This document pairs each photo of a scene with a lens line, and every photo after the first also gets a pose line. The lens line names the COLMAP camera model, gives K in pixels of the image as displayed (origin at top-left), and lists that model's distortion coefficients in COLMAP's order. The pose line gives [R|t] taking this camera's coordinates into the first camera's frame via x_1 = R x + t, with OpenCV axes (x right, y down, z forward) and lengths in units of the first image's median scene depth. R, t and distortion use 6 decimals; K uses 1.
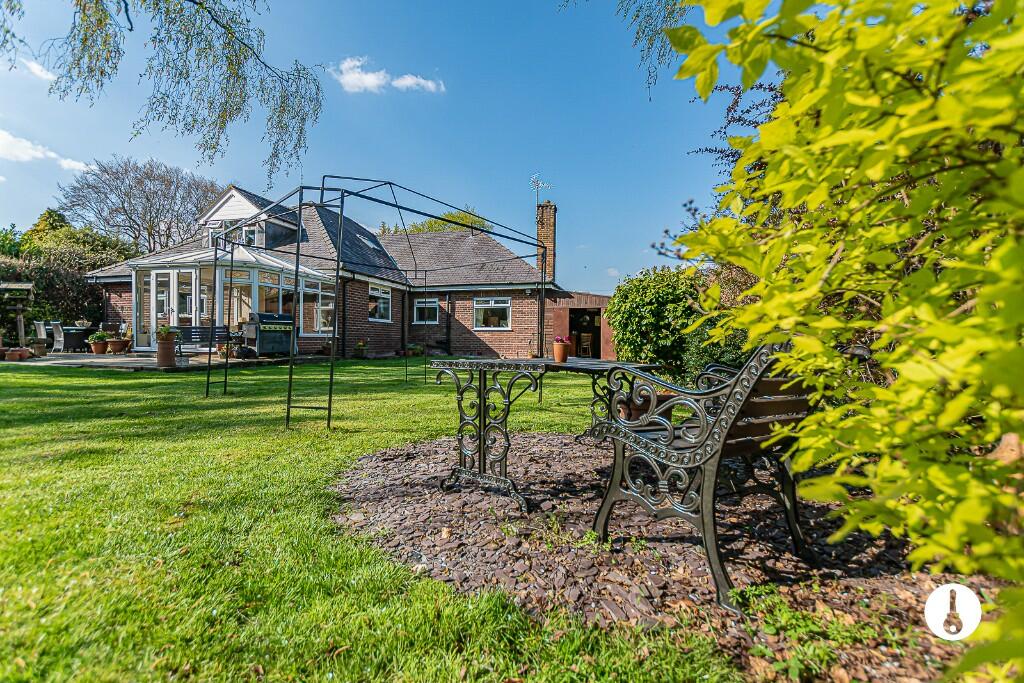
lens RADIAL K [[449.7, 0, 515.9], [0, 449.7, 345.3], [0, 0, 1]] dist [0.014024, -0.005939]
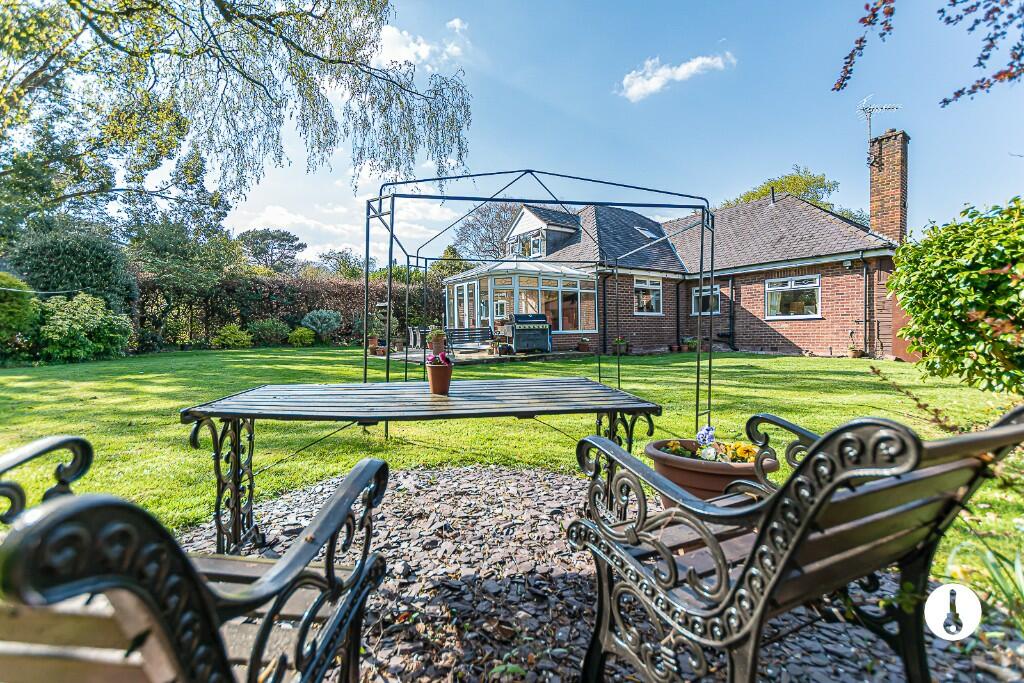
lens RADIAL K [[449.7, 0, 509.9], [0, 449.7, 342.1], [0, 0, 1]] dist [0.014024, -0.005939]
pose [[0.759258, -0.007902, -0.650742, 0.088430], [0.015309, 0.999866, 0.005720, -0.005636], [0.650610, -0.014305, 0.759277, 0.088824]]
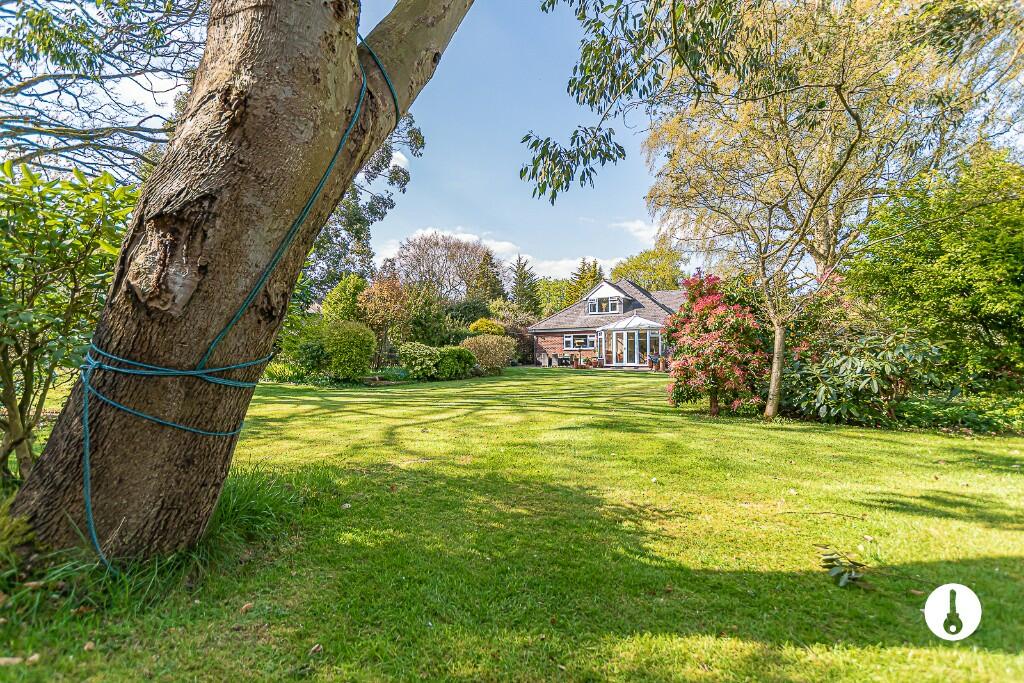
lens RADIAL K [[501.4, 0, 510.0], [0, 501.4, 337.9], [0, 0, 1]] dist [0.000986, -0.000764]
pose [[0.955480, -0.023770, -0.294096, -0.360163], [0.008513, 0.998556, -0.053048, -0.000307], [0.294932, 0.048182, 0.954303, -1.048137]]
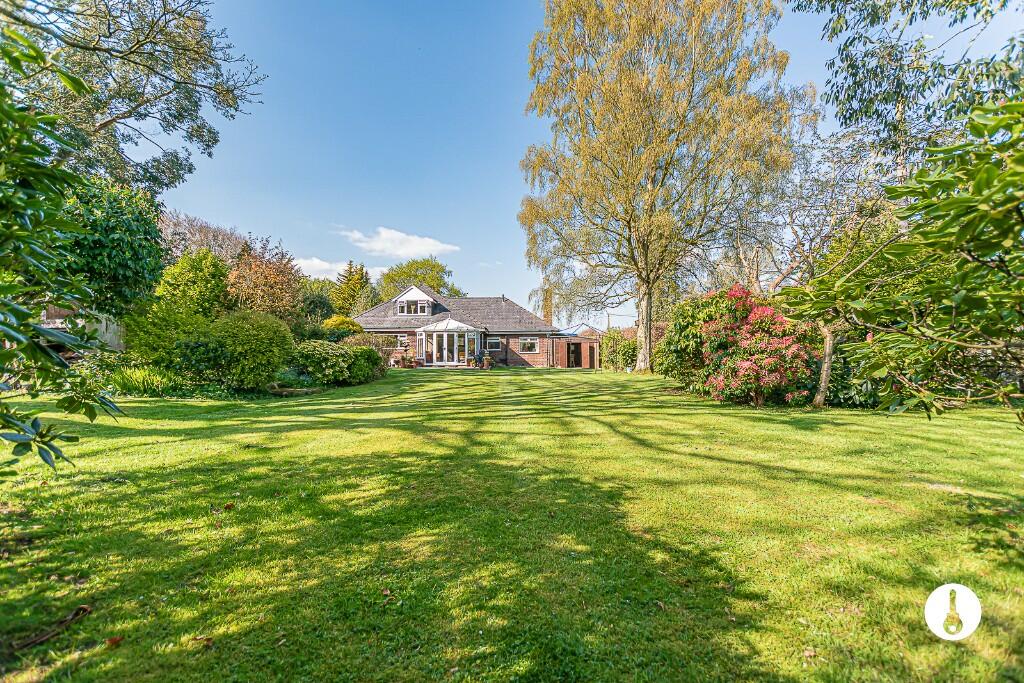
lens RADIAL K [[449.7, 0, 515.3], [0, 449.7, 339.9], [0, 0, 1]] dist [0.014024, -0.005939]
pose [[0.966016, -0.003836, 0.258454, -0.657274], [0.015644, 0.998924, -0.043648, -0.007443], [-0.258009, 0.046208, 0.965037, -0.970541]]
